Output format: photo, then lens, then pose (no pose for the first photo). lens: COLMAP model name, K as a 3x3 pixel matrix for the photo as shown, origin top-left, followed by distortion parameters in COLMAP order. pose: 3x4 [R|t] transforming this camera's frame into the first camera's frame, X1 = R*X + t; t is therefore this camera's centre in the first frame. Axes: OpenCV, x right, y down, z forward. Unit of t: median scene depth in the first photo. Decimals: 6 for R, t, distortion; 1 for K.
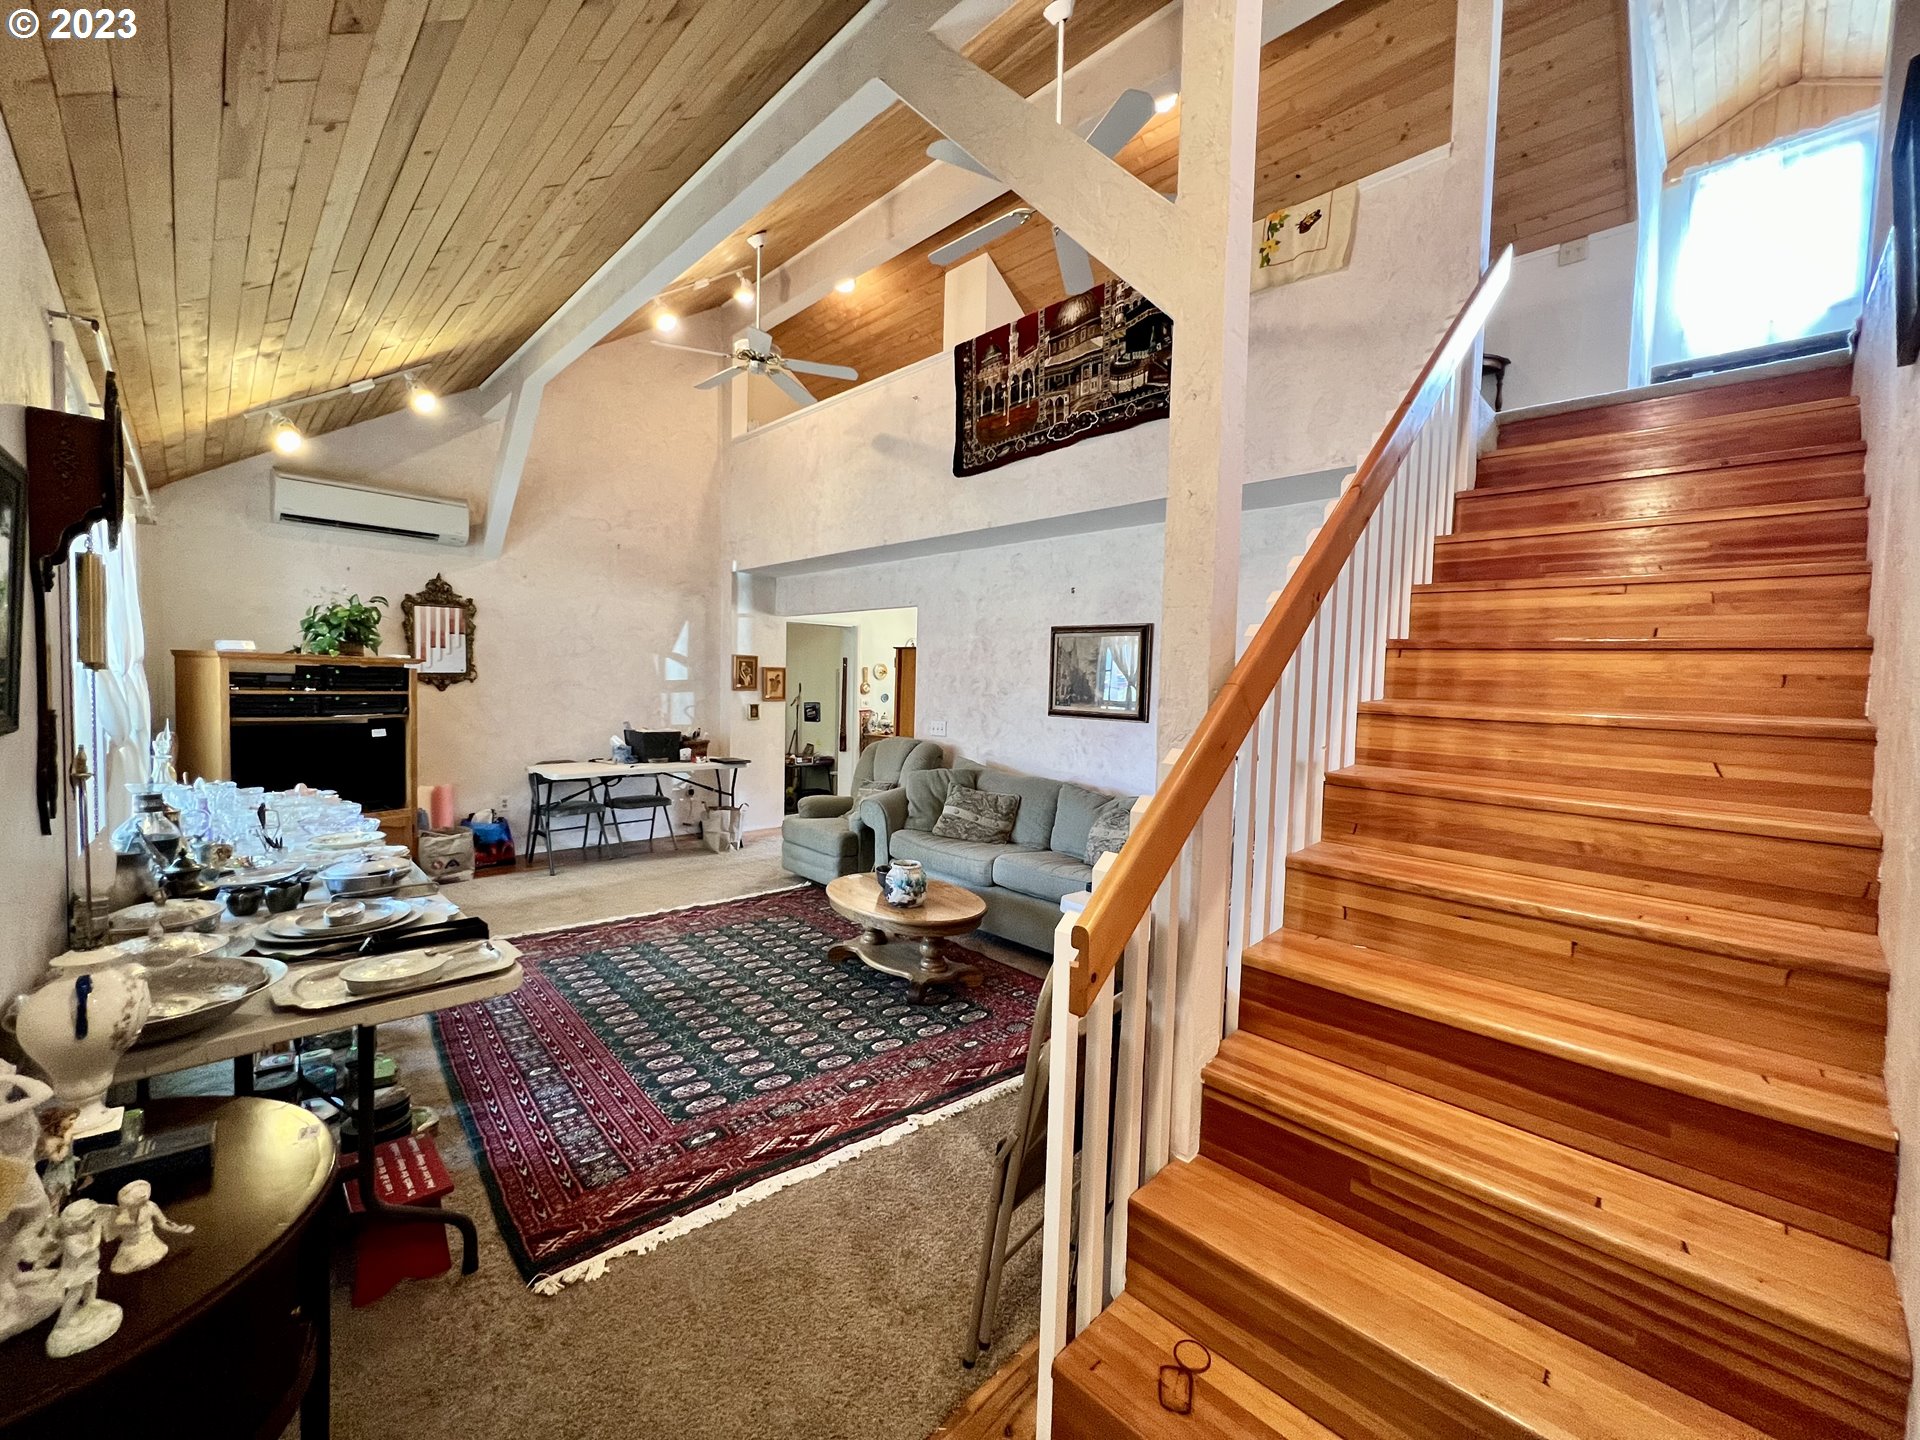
lens RADIAL K [[763.6, 0, 956.9], [0, 763.6, 720.5], [0, 0, 1]] dist [-0.003449, 0.000374]
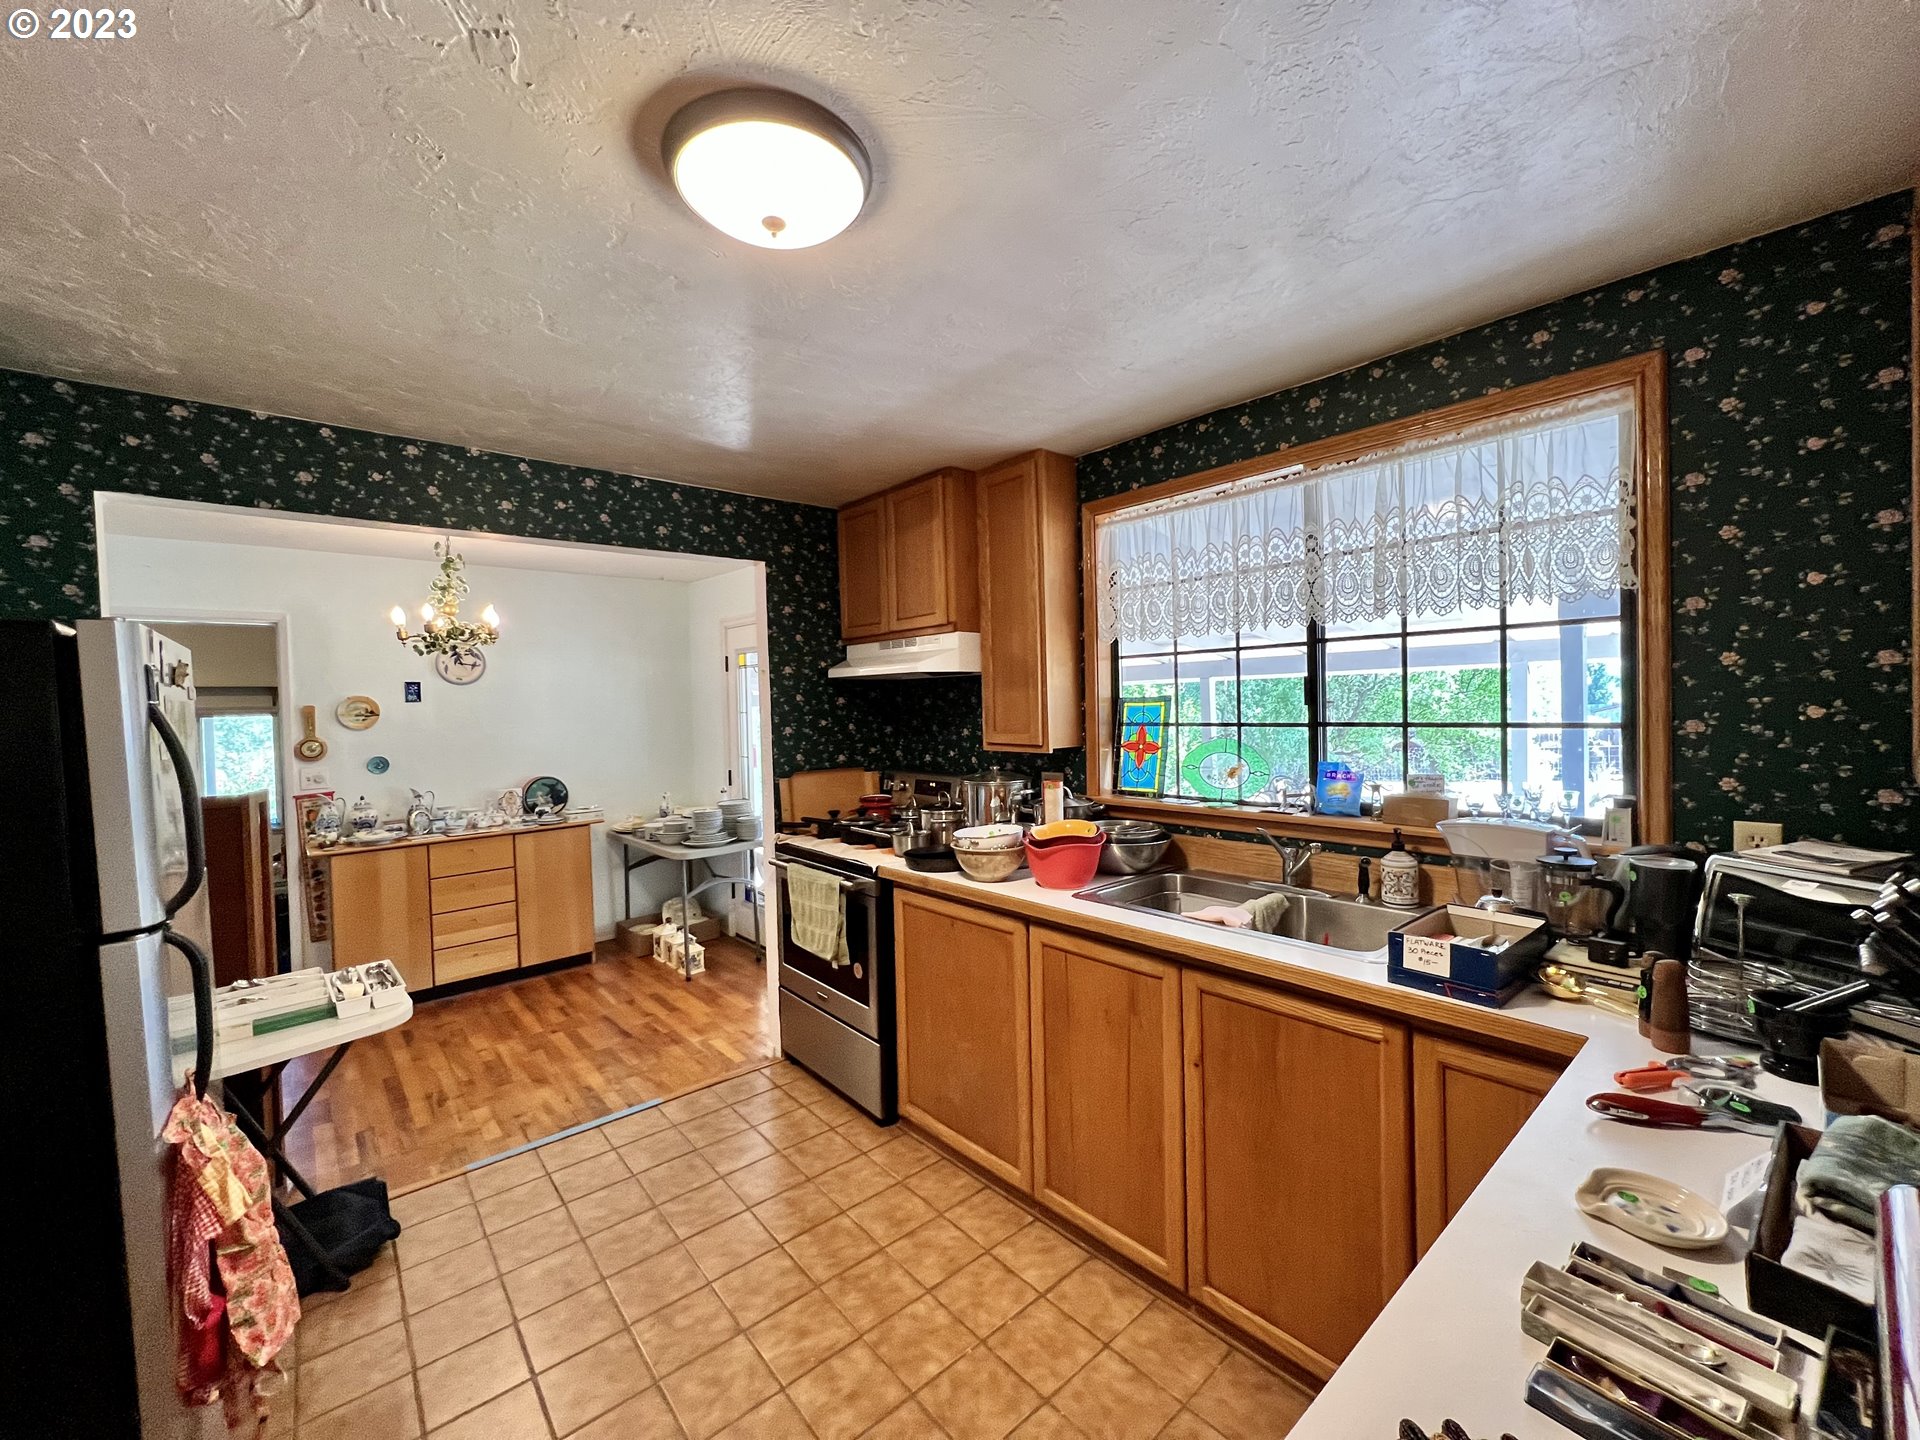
lens RADIAL K [[763.6, 0, 962.6], [0, 763.6, 720.4], [0, 0, 1]] dist [-0.003449, 0.000374]
pose [[0.997185, -0.045208, -0.059824, 0.586930], [0.043800, 0.998737, -0.024632, -0.055704], [0.060862, 0.021943, 0.997905, 1.003454]]
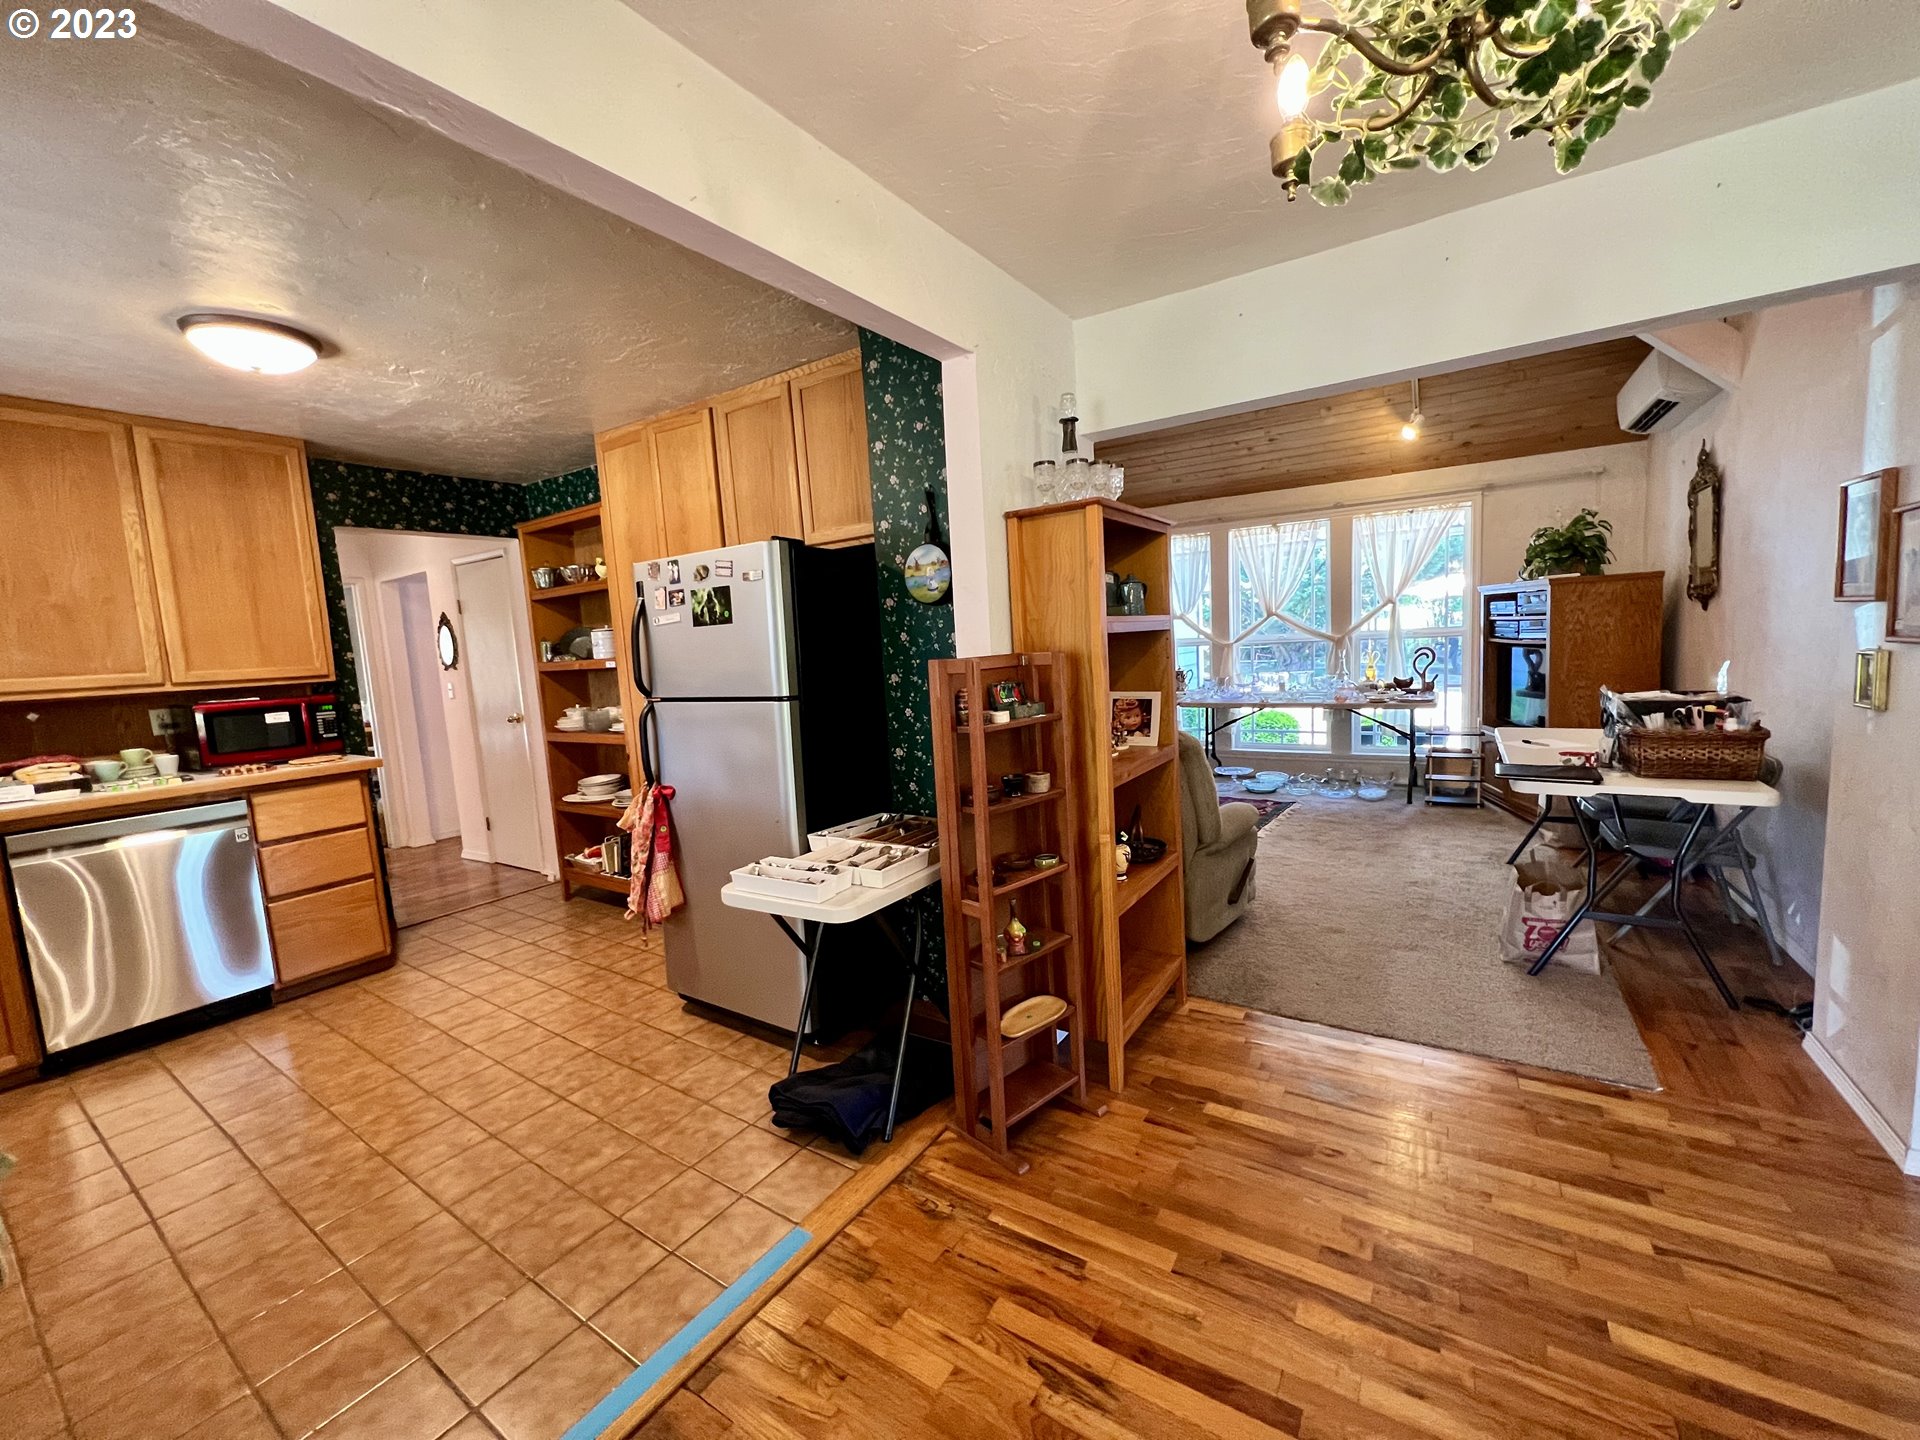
lens RADIAL K [[763.6, 0, 963.9], [0, 763.6, 719.5], [0, 0, 1]] dist [-0.003449, 0.000374]
pose [[-0.975973, 0.052678, -0.211430, 0.168995], [0.021607, 0.988951, 0.146659, -0.070357], [0.216820, 0.138567, -0.966327, 1.893746]]
